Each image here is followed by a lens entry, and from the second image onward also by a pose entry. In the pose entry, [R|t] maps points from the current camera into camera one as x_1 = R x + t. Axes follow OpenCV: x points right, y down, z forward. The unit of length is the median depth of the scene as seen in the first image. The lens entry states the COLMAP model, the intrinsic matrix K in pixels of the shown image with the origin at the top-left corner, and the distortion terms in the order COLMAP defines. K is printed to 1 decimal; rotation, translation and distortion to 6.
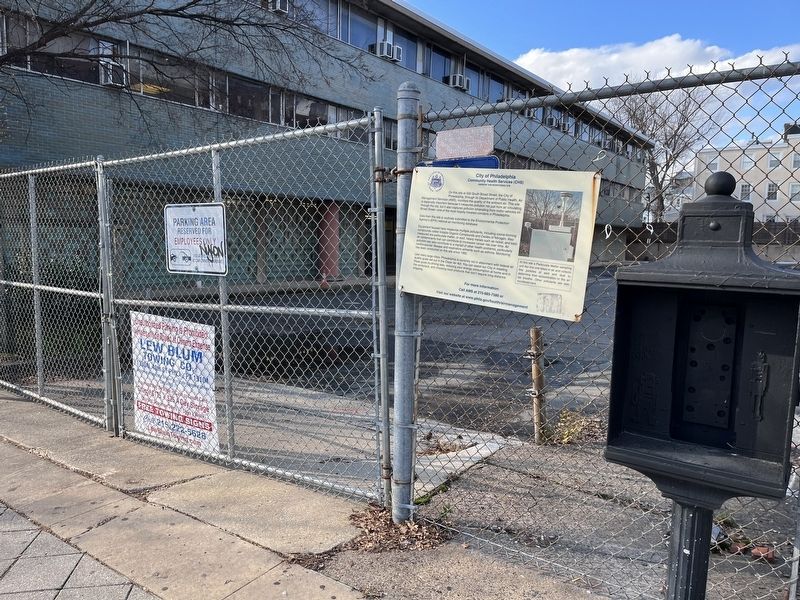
lens RADIAL K [[595.4, 0, 398.5], [0, 595.4, 301.0], [0, 0, 1]] dist [0.036865, -0.015102]
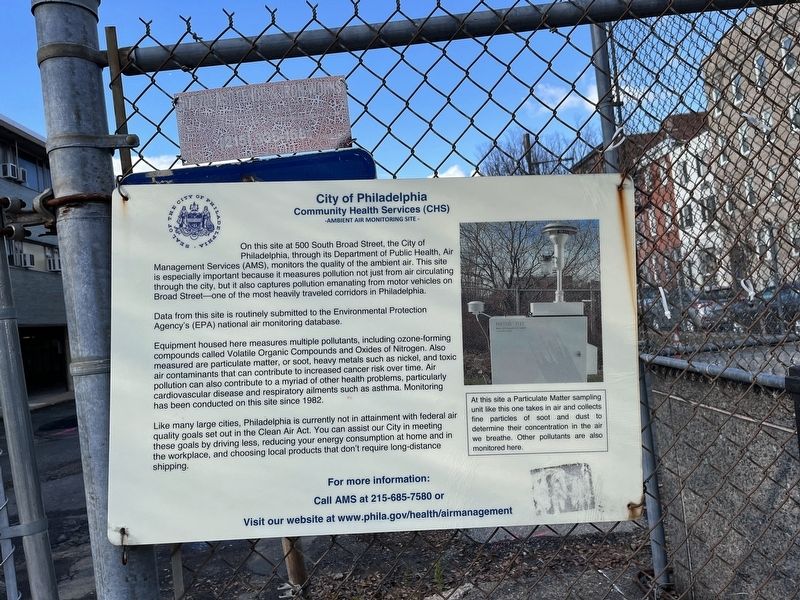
lens RADIAL K [[595.4, 0, 401.4], [0, 595.4, 306.4], [0, 0, 1]] dist [0.036865, -0.015102]
pose [[0.787108, -0.092220, 0.609883, -0.071713], [0.181794, 0.979524, -0.086507, -0.099075], [-0.589417, 0.178963, 0.787756, 0.683987]]
